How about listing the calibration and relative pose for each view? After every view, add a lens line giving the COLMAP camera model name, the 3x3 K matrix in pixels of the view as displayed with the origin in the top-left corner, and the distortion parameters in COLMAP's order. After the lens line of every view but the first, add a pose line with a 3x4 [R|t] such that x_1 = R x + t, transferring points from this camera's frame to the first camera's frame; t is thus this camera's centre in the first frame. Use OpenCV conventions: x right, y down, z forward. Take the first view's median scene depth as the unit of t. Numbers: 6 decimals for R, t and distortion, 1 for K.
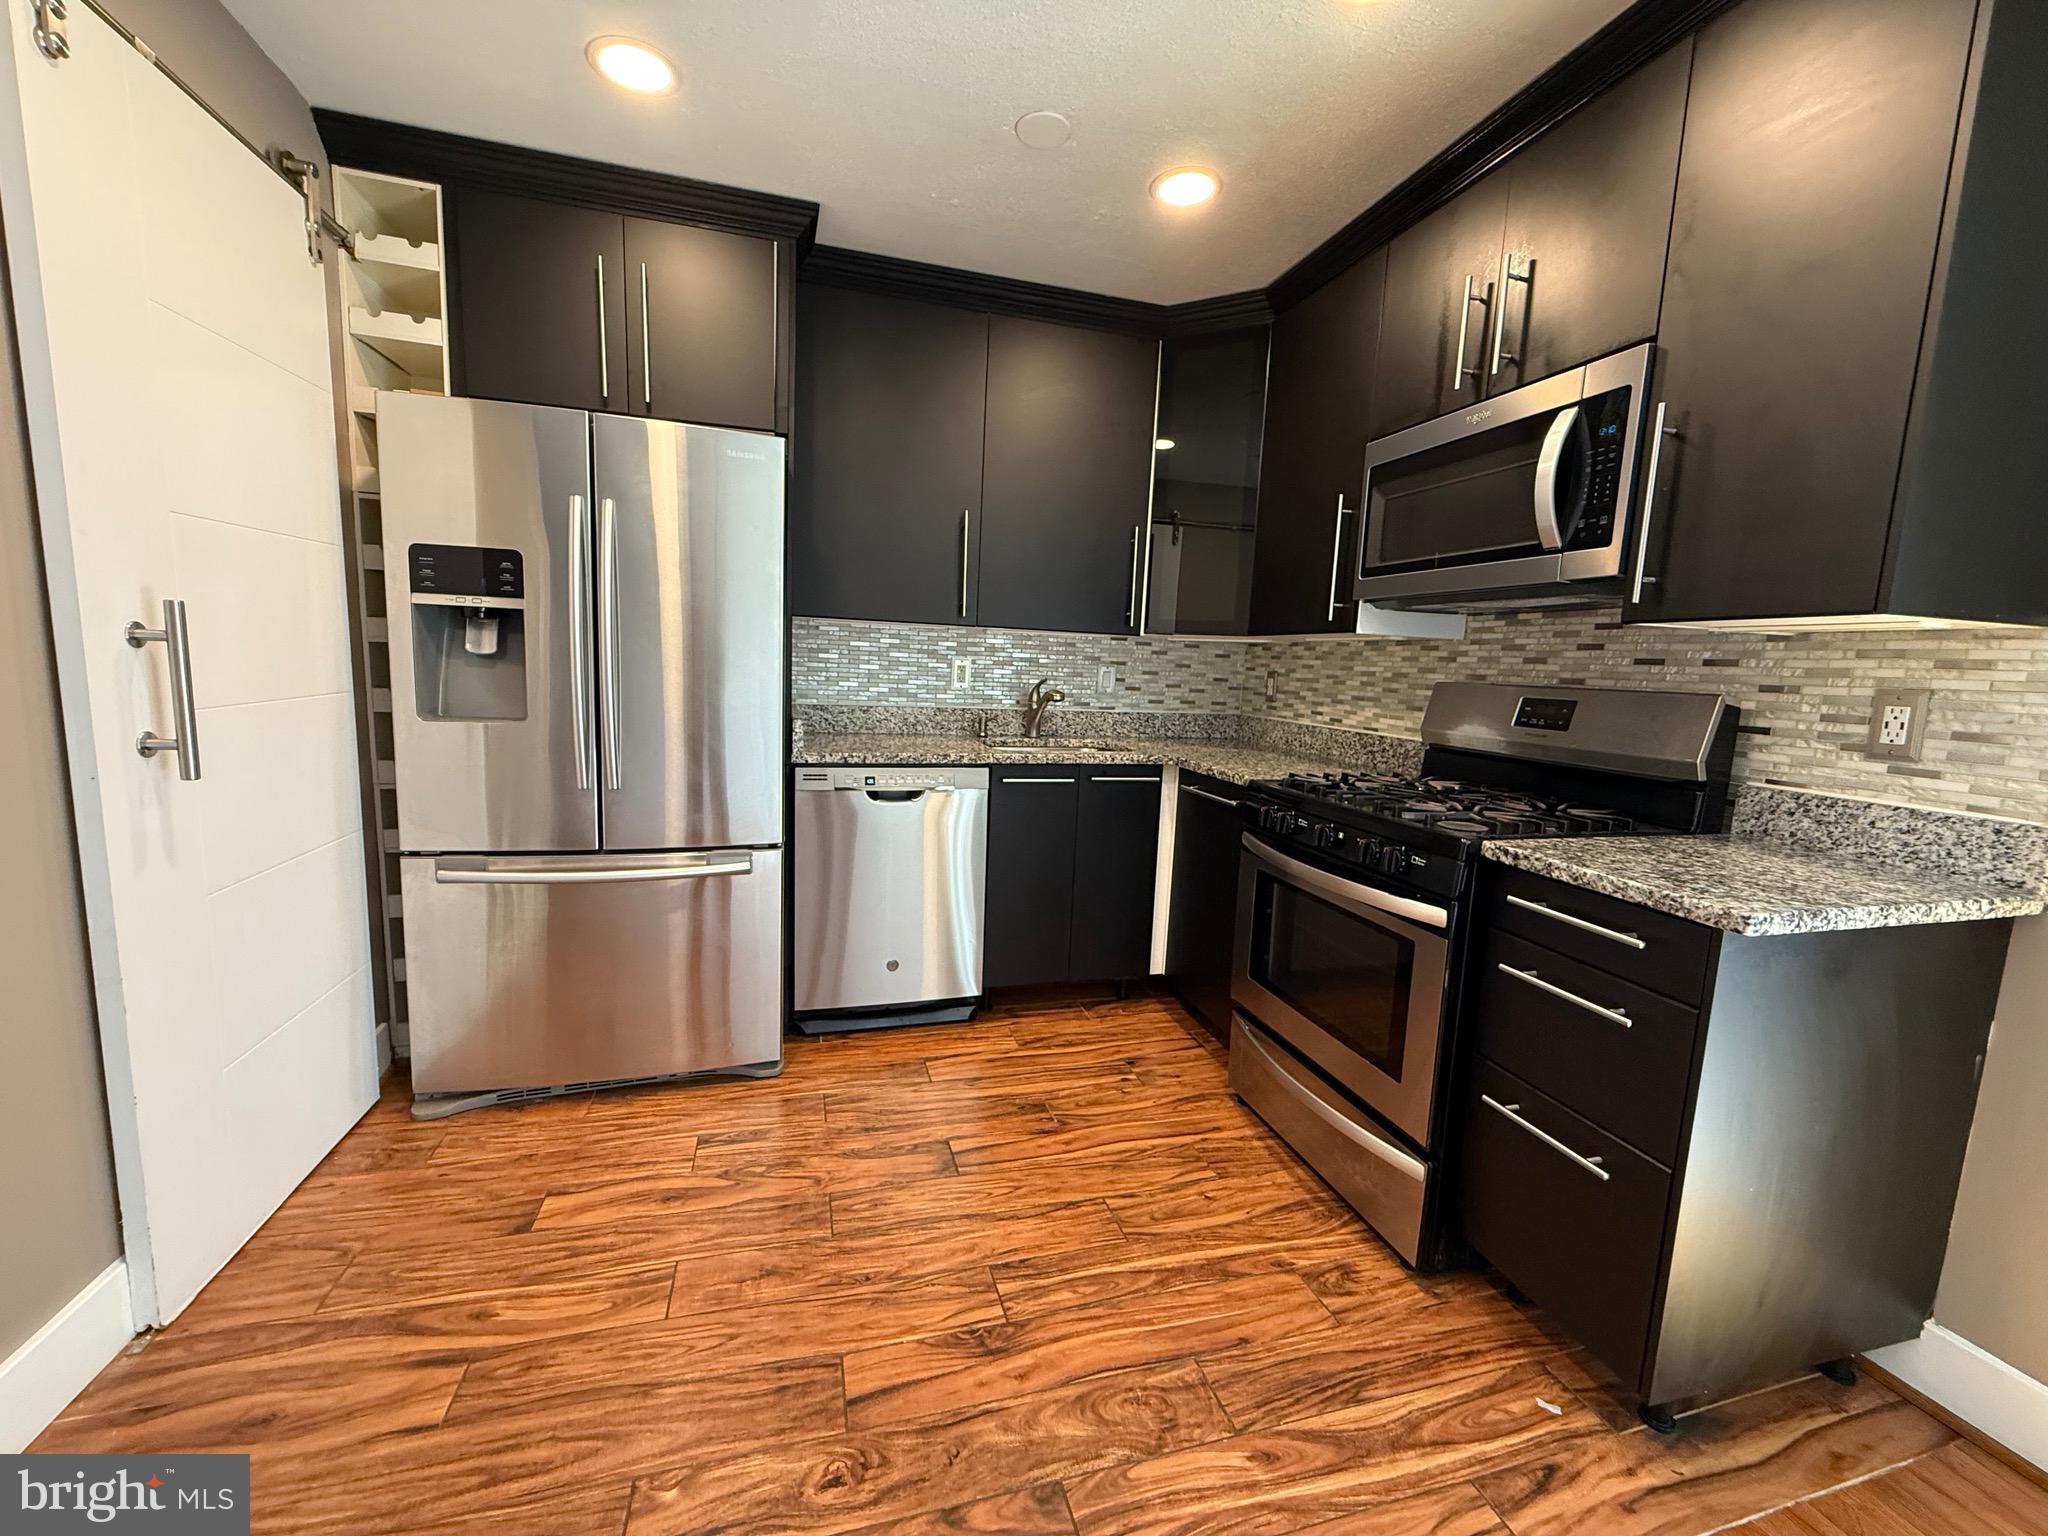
lens RADIAL K [[814.4, 0, 1021.1], [0, 814.4, 769.1], [0, 0, 1]] dist [-0.000661, -0.000466]
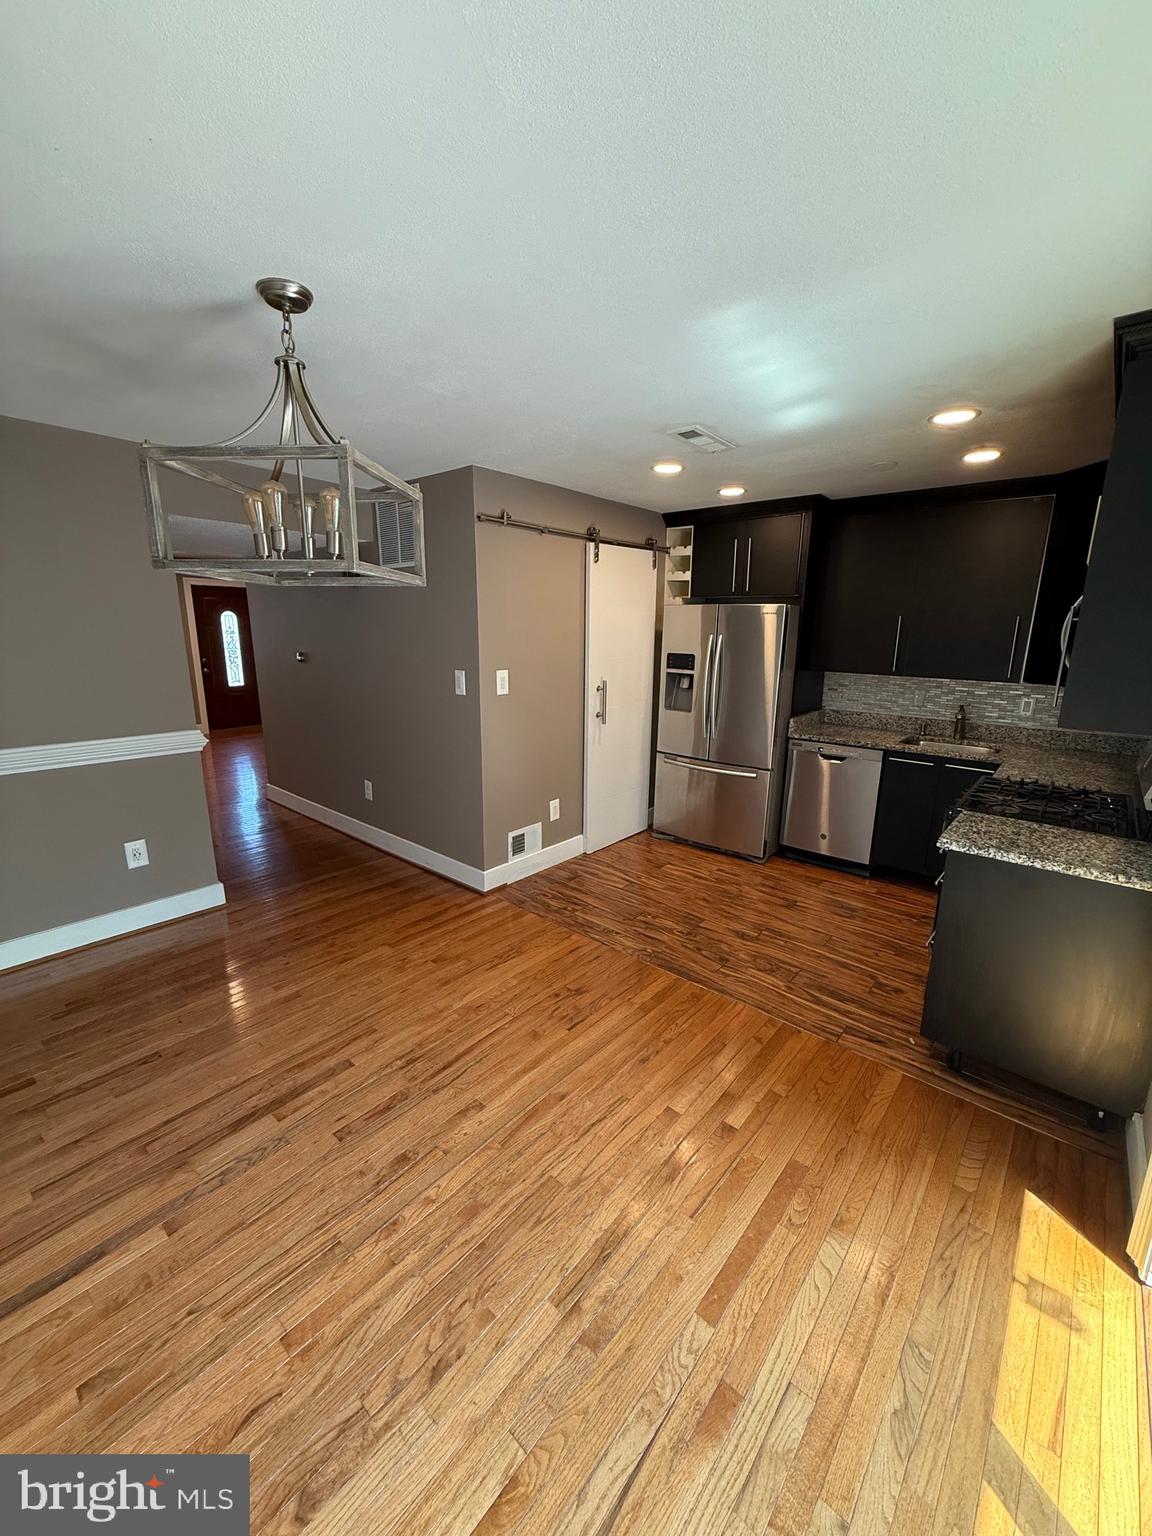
lens RADIAL K [[610.8, 0, 574.5], [0, 610.8, 765.5], [0, 0, 1]] dist [-0.000661, -0.000466]
pose [[0.552435, 0.154521, -0.819109, 1.011749], [-0.097874, 0.987895, 0.120352, -0.095331], [0.827790, 0.013682, 0.560871, -0.588559]]
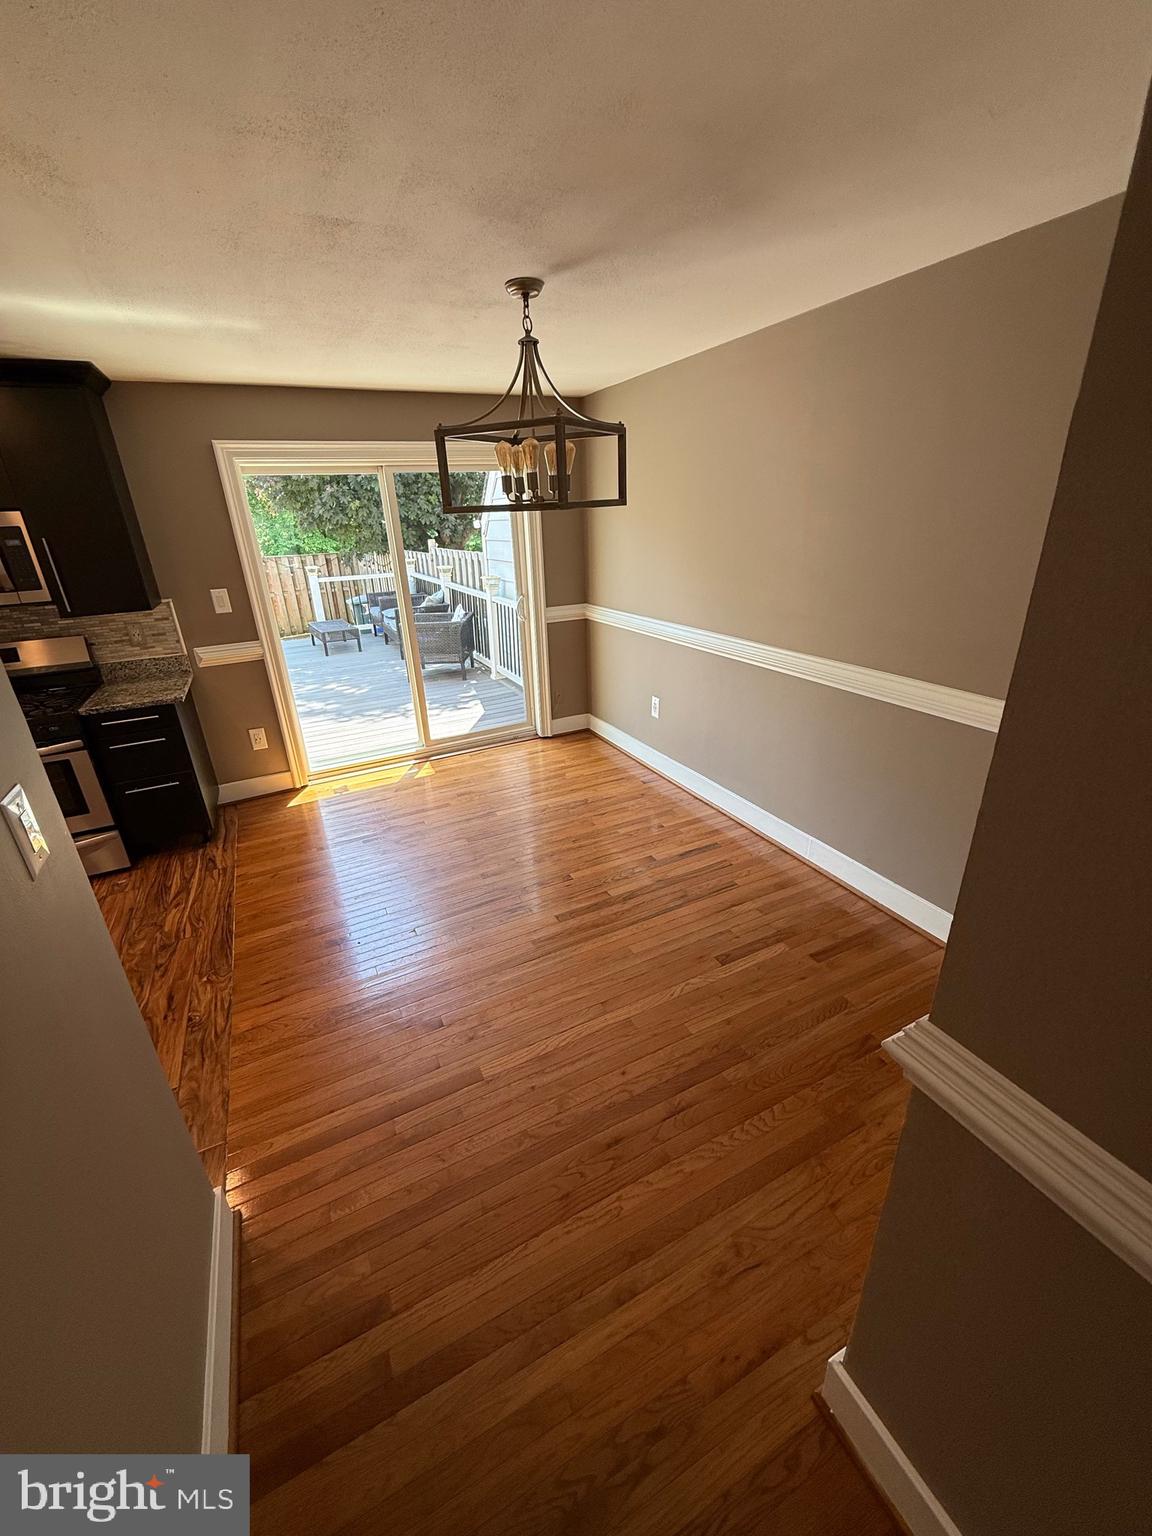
lens RADIAL K [[610.8, 0, 575.8], [0, 610.8, 767.9], [0, 0, 1]] dist [-0.000661, -0.000466]
pose [[-0.189327, -0.413531, 0.890588, -1.234871], [0.159282, 0.882045, 0.443425, -0.287401], [-0.968909, 0.225807, -0.101127, -0.257089]]
